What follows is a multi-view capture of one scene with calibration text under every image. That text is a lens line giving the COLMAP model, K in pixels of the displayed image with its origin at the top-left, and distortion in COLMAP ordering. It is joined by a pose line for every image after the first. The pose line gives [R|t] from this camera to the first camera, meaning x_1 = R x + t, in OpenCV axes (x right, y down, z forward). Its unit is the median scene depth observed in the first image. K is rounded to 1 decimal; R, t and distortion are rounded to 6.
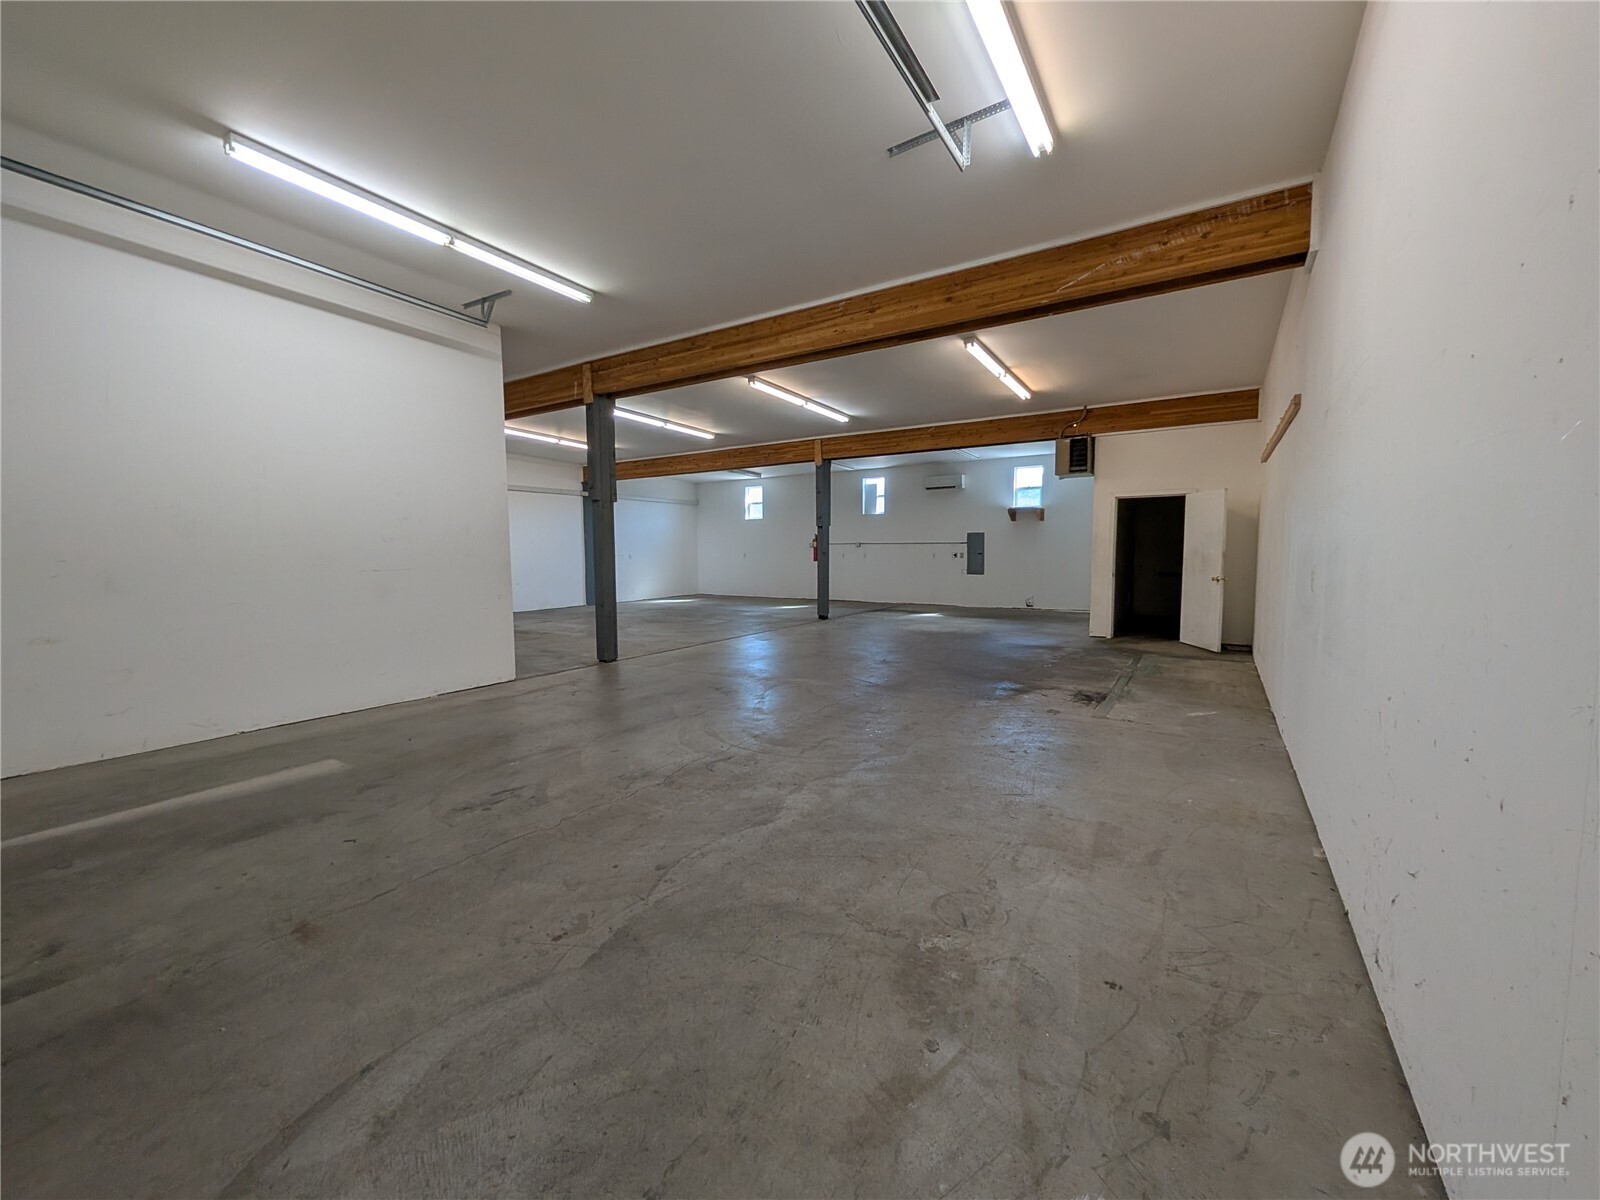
lens RADIAL K [[644.3, 0, 798.4], [0, 644.3, 605.4], [0, 0, 1]] dist [0.000861, -0.000116]
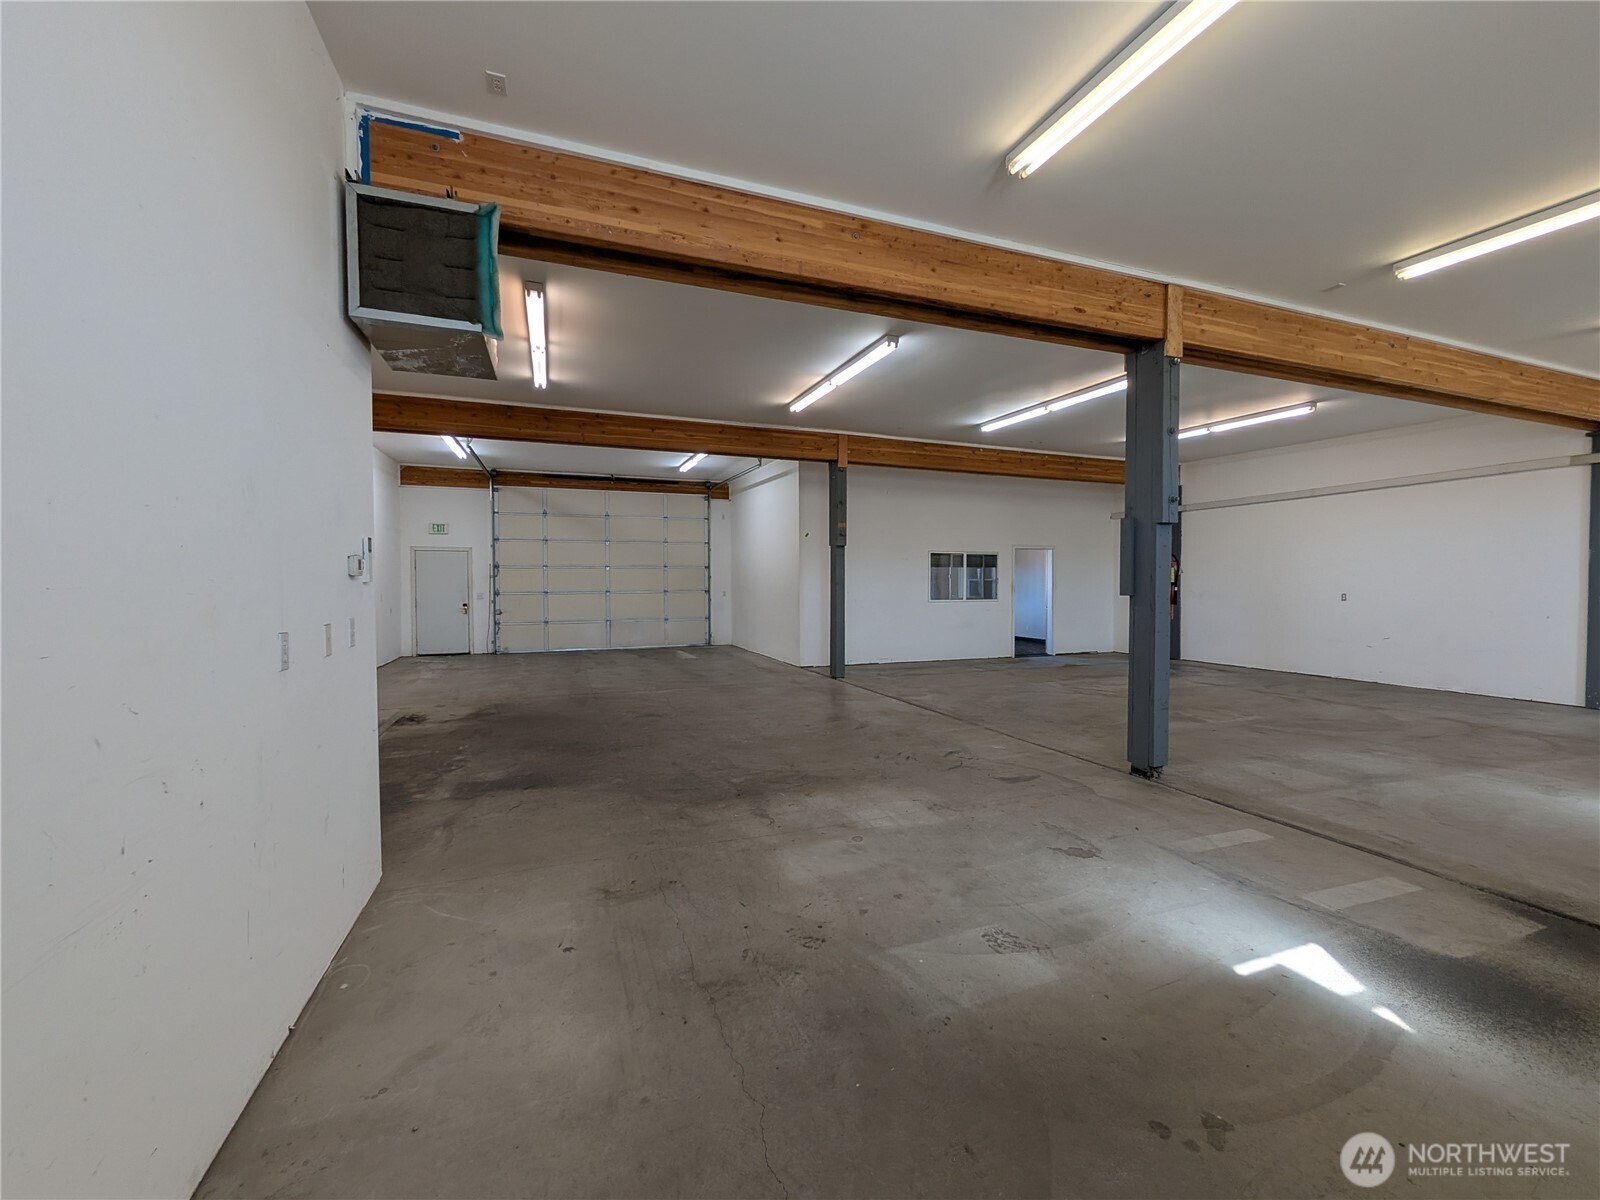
lens RADIAL K [[644.3, 0, 795.1], [0, 644.3, 597.1], [0, 0, 1]] dist [0.000861, -0.000116]
pose [[-0.597986, 0.024223, -0.801140, 0.379624], [-0.066294, 0.994624, 0.079556, -0.080426], [0.798760, 0.100684, -0.593165, 0.875250]]
